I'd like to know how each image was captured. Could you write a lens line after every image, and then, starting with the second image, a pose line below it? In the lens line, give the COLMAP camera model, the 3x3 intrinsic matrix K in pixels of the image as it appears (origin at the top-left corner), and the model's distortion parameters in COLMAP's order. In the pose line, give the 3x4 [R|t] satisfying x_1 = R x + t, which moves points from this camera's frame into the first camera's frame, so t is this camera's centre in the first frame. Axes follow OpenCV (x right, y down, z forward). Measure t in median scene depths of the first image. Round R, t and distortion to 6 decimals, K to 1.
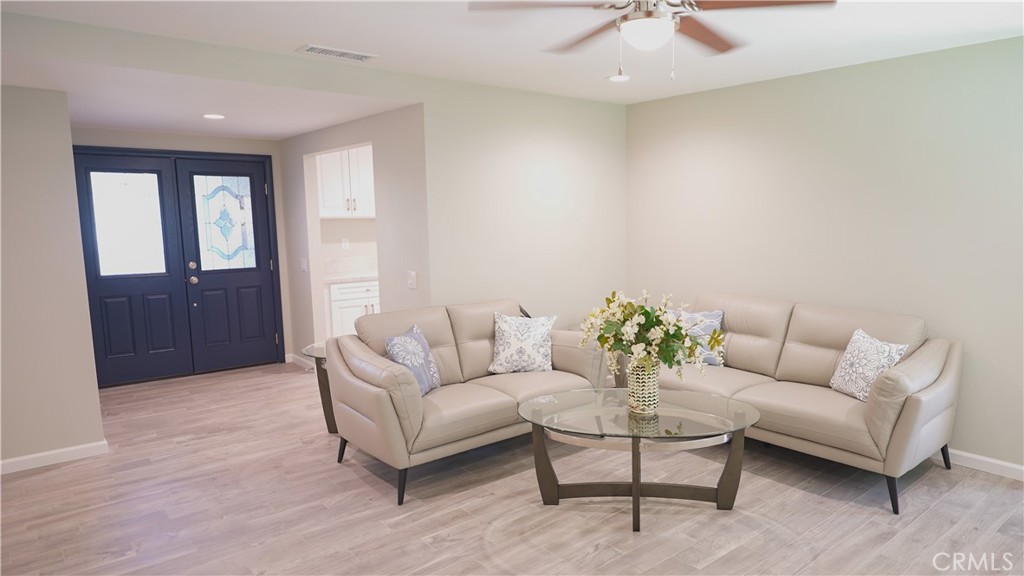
lens RADIAL K [[625.5, 0, 511.7], [0, 625.5, 289.8], [0, 0, 1]] dist [0.007584, -0.004289]
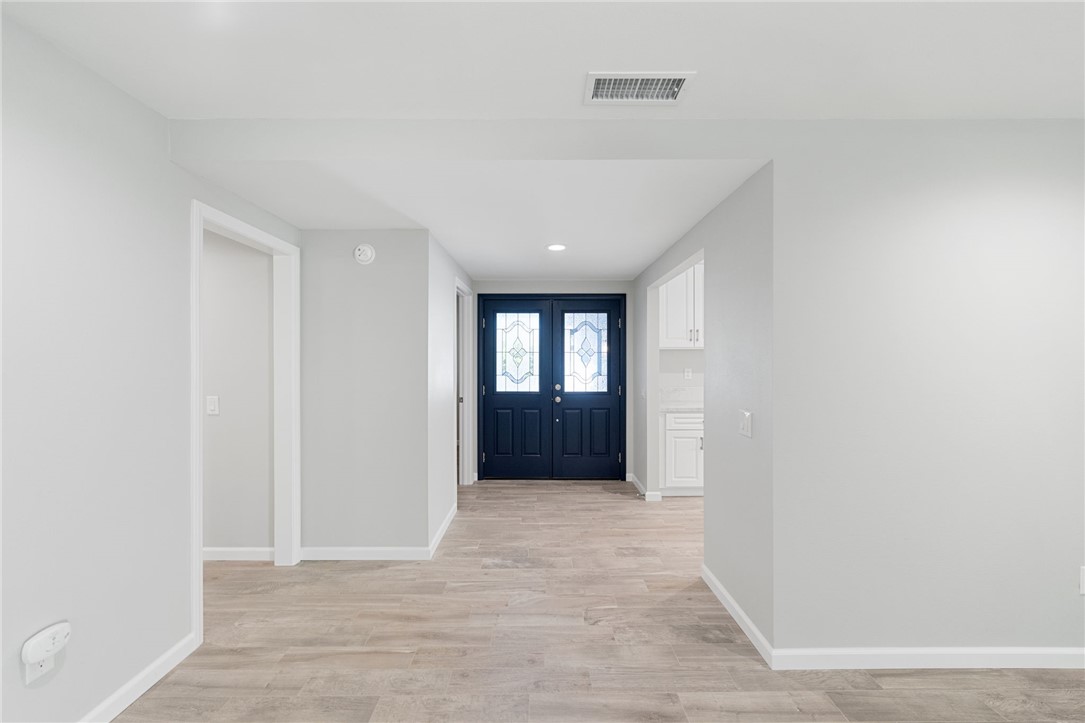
lens RADIAL K [[469.8, 0, 540.8], [0, 469.8, 363.6], [0, 0, 1]] dist [0.004289, -0.000500]
pose [[0.823764, 0.021953, -0.566508, -0.030536], [-0.078647, 0.994013, -0.075842, -0.014178], [0.561451, 0.107031, 0.820559, 0.260135]]
